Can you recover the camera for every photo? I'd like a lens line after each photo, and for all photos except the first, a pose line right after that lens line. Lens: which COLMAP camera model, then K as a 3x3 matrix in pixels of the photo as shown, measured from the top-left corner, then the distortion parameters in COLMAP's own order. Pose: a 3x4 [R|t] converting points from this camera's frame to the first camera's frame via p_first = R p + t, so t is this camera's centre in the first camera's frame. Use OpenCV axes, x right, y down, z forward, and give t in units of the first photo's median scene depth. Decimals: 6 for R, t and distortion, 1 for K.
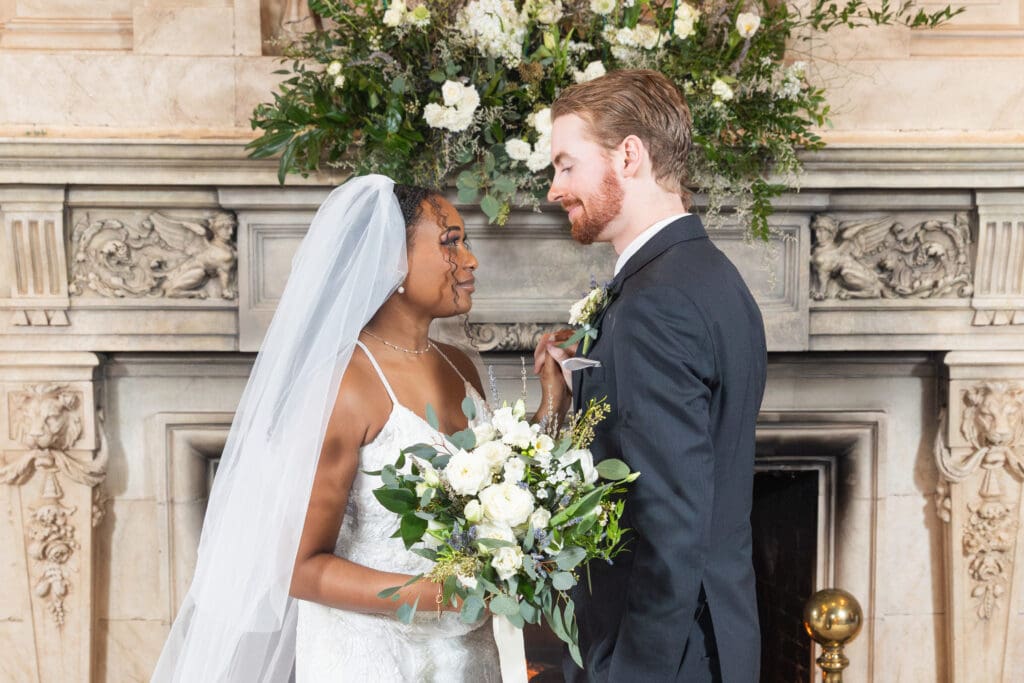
lens RADIAL K [[1507.5, 0, 528.9], [0, 1507.5, 357.7], [0, 0, 1]] dist [0.003325, 0.016234]
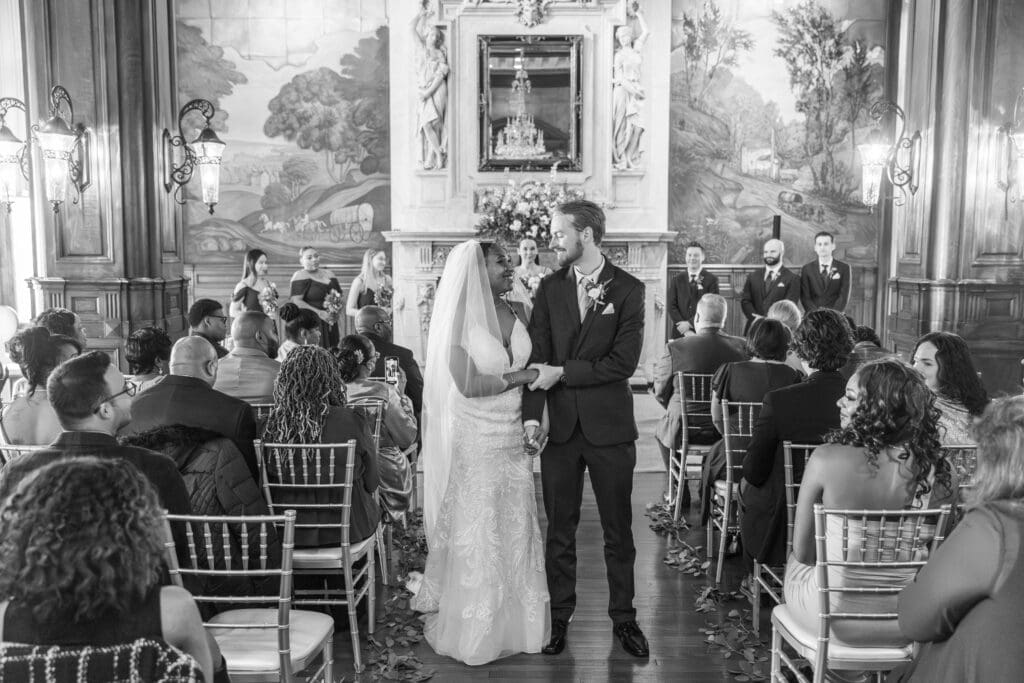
lens RADIAL K [[1507.5, 0, 528.9], [0, 1507.5, 357.7], [0, 0, 1]] dist [0.003325, 0.016234]
pose [[0.999990, 0.000580, -0.004529, 0.014673], [-0.000662, 0.999833, -0.018255, 0.334701], [0.004518, 0.018258, 0.999823, -3.680073]]
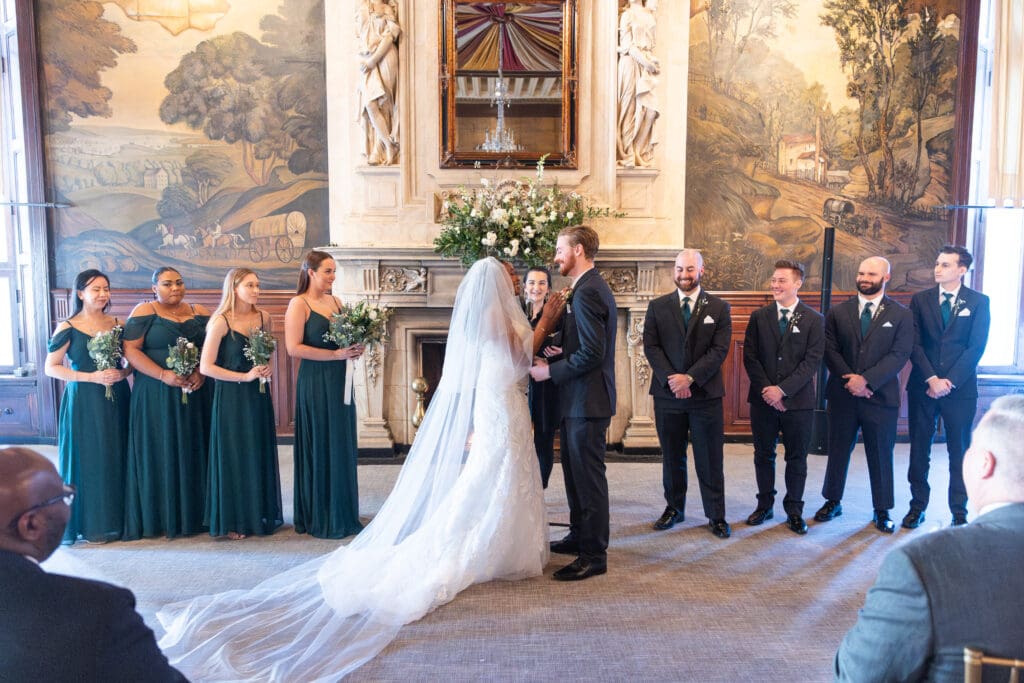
lens RADIAL K [[842.6, 0, 532.9], [0, 842.6, 338.9], [0, 0, 1]] dist [0.005968, -0.003039]
pose [[0.999754, 0.000685, 0.022164, 0.009583], [-0.000439, 0.999938, -0.011120, 0.093297], [-0.022171, 0.011107, 0.999692, -0.981555]]
